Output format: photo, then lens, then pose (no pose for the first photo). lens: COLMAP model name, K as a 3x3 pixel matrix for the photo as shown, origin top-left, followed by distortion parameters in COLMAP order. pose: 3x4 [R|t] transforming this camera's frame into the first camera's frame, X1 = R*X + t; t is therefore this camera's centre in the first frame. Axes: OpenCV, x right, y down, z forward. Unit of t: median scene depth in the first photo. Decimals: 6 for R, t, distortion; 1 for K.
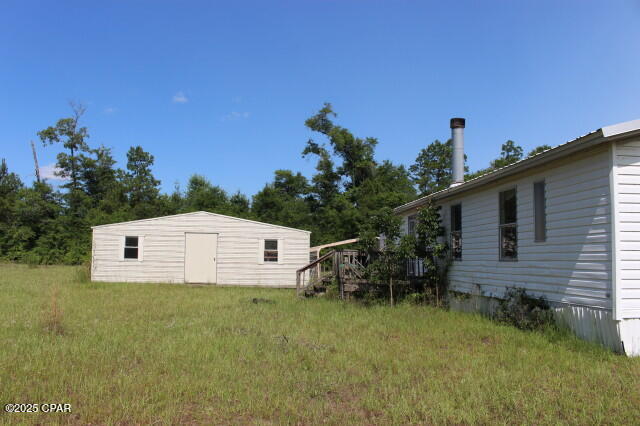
lens RADIAL K [[528.2, 0, 320.0], [0, 528.2, 213.0], [0, 0, 1]] dist [-0.167587, 0.148762]
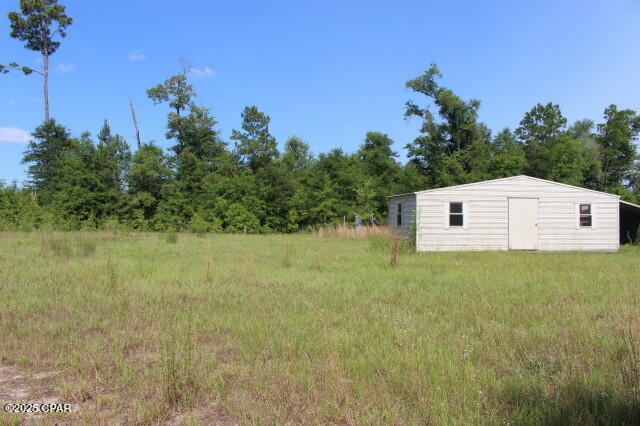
lens RADIAL K [[528.2, 0, 320.0], [0, 528.2, 213.0], [0, 0, 1]] dist [-0.167587, 0.148762]
pose [[0.998780, -0.007876, 0.048742, -0.280793], [0.004382, 0.997441, 0.071361, -0.001646], [-0.049179, -0.071060, 0.996259, 0.029297]]
